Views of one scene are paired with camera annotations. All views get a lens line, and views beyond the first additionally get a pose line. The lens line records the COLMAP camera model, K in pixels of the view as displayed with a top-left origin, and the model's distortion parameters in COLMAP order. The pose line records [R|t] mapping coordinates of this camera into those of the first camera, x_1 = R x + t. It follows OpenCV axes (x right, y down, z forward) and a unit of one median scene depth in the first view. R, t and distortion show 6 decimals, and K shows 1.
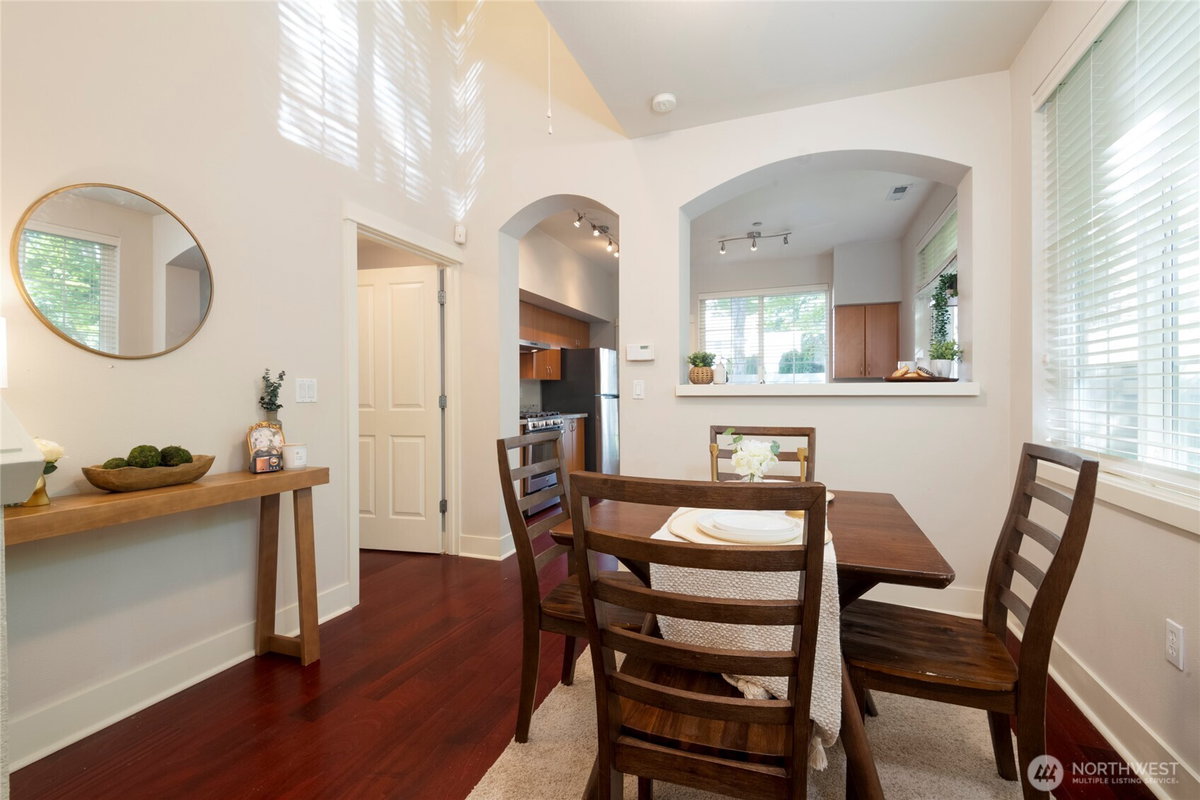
lens RADIAL K [[540.4, 0, 617.0], [0, 540.4, 396.9], [0, 0, 1]] dist [0.079020, 0.000023]
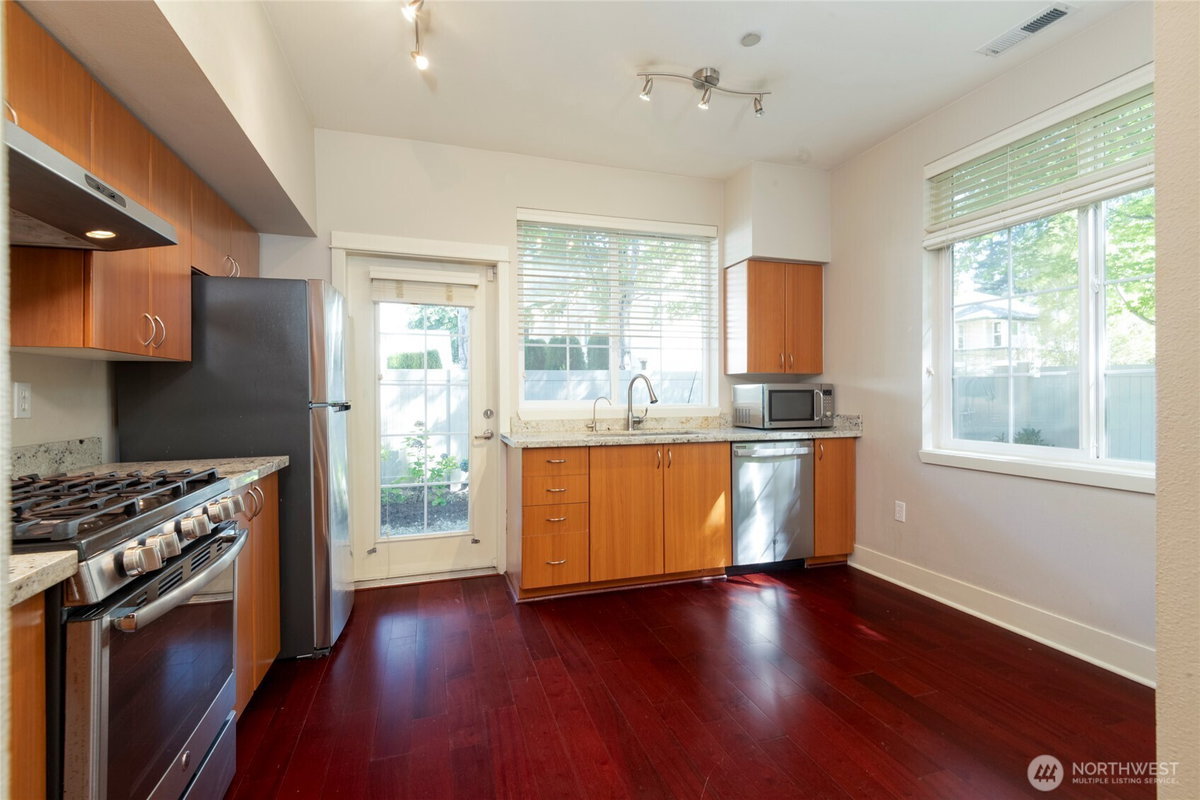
lens RADIAL K [[538.3, 0, 605.5], [0, 538.3, 393.5], [0, 0, 1]] dist [0.035541, -0.023813]
pose [[0.790299, -0.006335, 0.612689, -0.166944], [0.007015, 0.999975, 0.001291, -0.017705], [-0.612682, 0.003278, 0.790323, 0.901090]]
